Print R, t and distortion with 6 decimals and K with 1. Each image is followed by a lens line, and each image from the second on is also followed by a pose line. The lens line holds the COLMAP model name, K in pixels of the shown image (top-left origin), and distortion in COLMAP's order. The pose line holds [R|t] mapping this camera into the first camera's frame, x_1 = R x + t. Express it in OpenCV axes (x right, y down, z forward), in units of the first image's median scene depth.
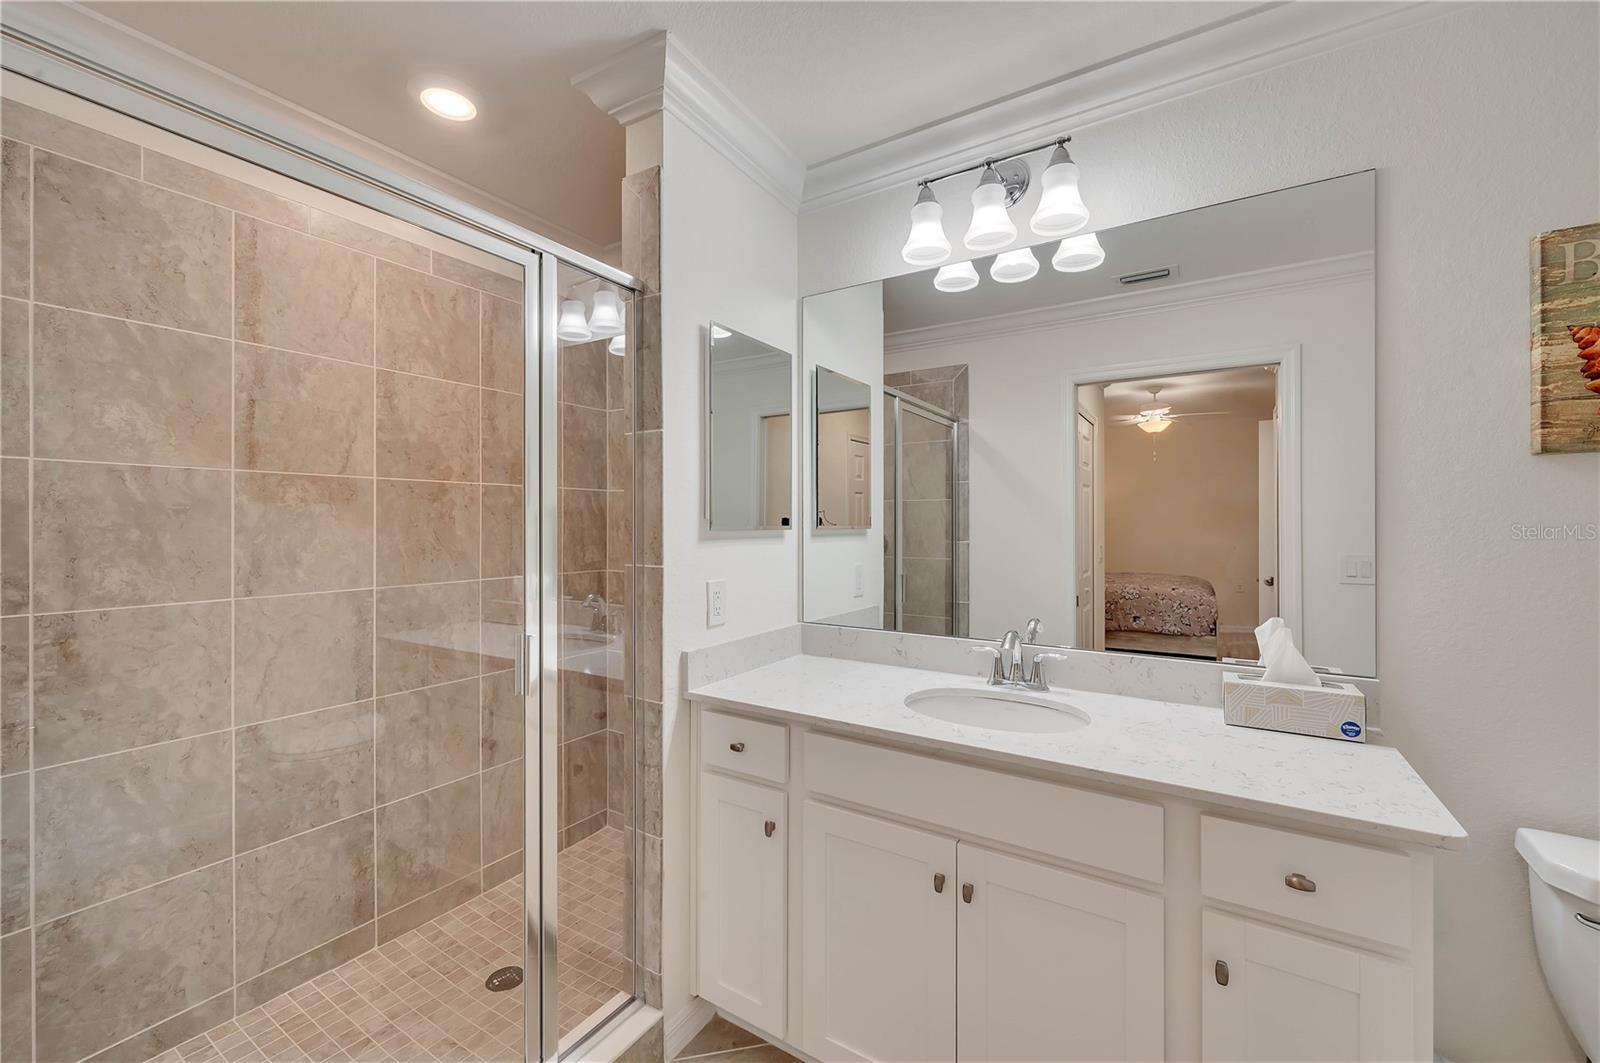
lens RADIAL K [[642.5, 0, 796.0], [0, 642.5, 524.0], [0, 0, 1]] dist [-0.000175, 0.000289]
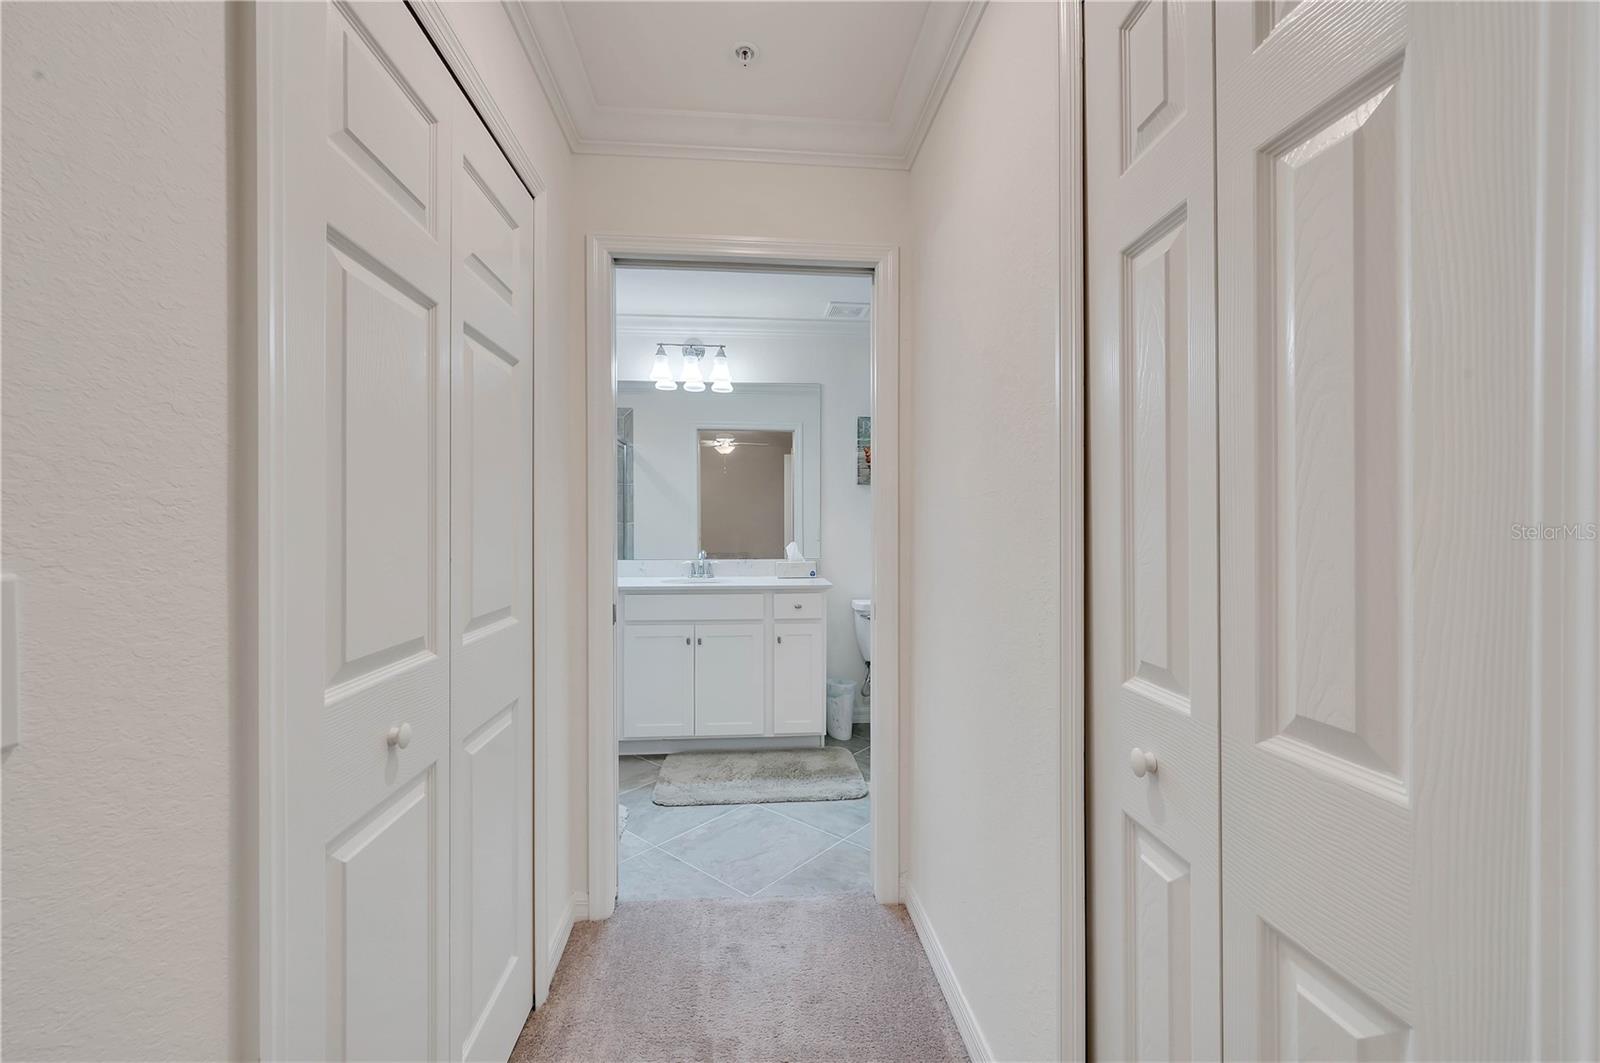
lens RADIAL K [[642.5, 0, 796.0], [0, 642.5, 524.0], [0, 0, 1]] dist [-0.000175, 0.000289]
pose [[0.797786, 0.001473, 0.602939, -0.789507], [-0.000758, 0.999999, -0.001439, 0.071302], [-0.602941, 0.000691, 0.797786, -1.056766]]
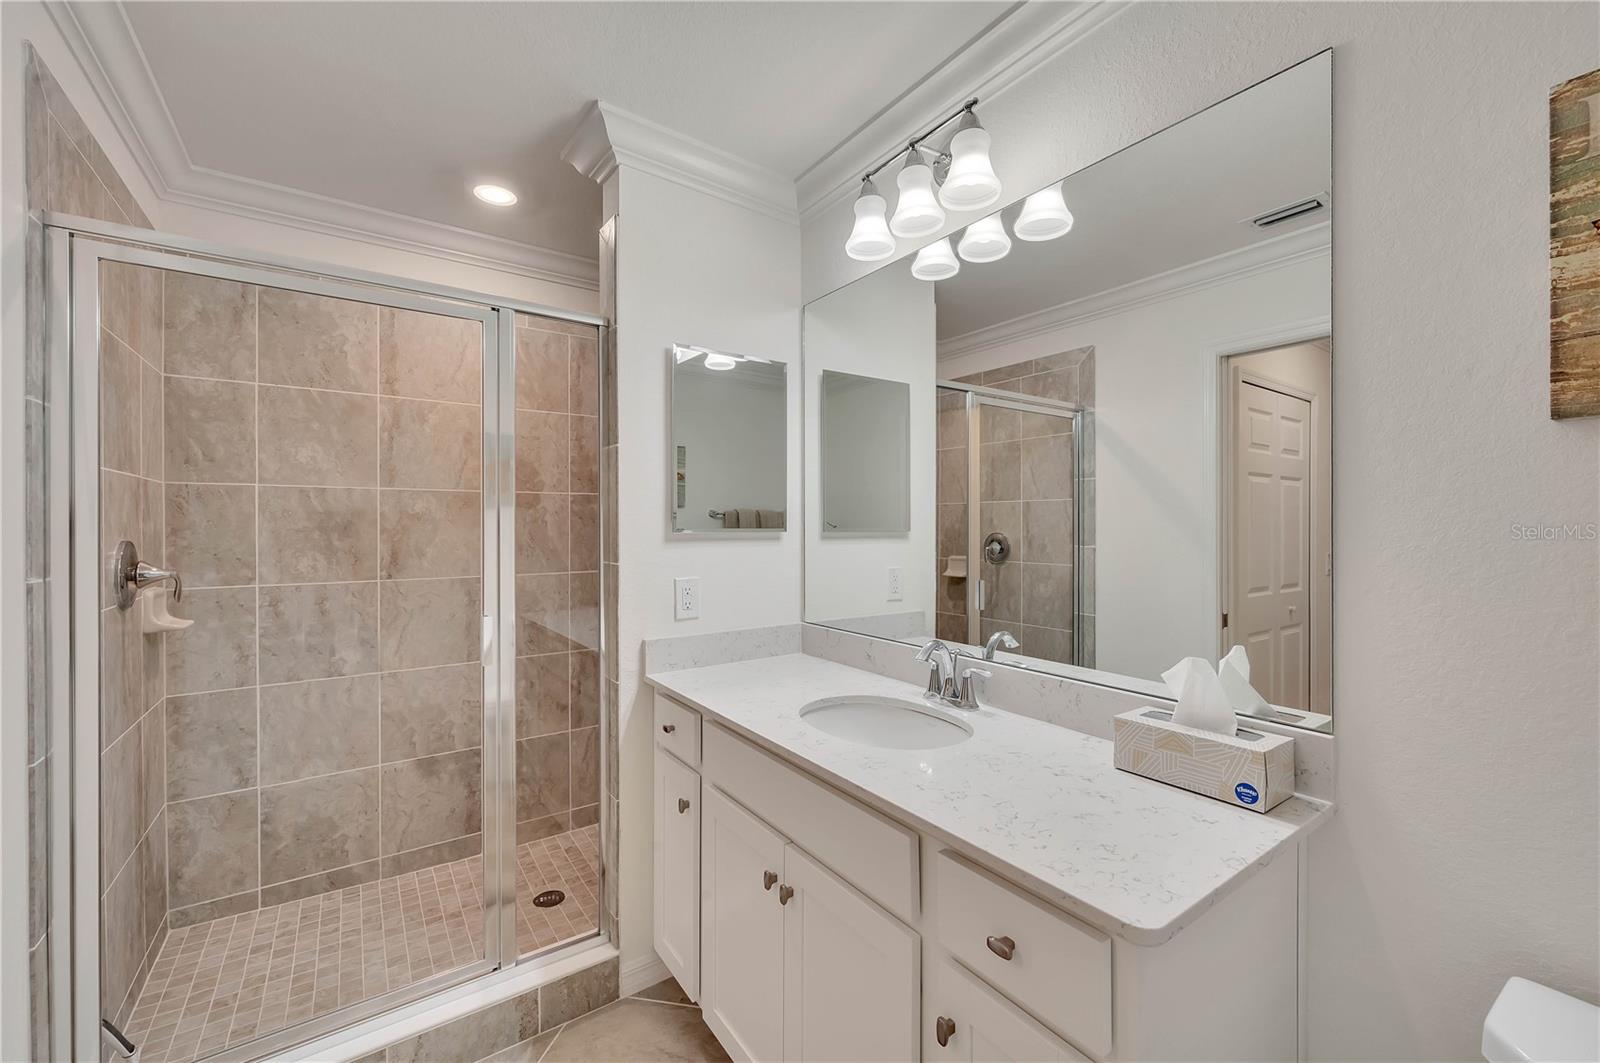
lens RADIAL K [[640.8, 0, 798.2], [0, 640.8, 527.0], [0, 0, 1]] dist [-0.000032, 0.000057]
pose [[0.922769, -0.000364, -0.385354, 0.523653], [0.000767, 0.999999, 0.000891, -0.000255], [0.385353, -0.001118, 0.922769, 0.067414]]
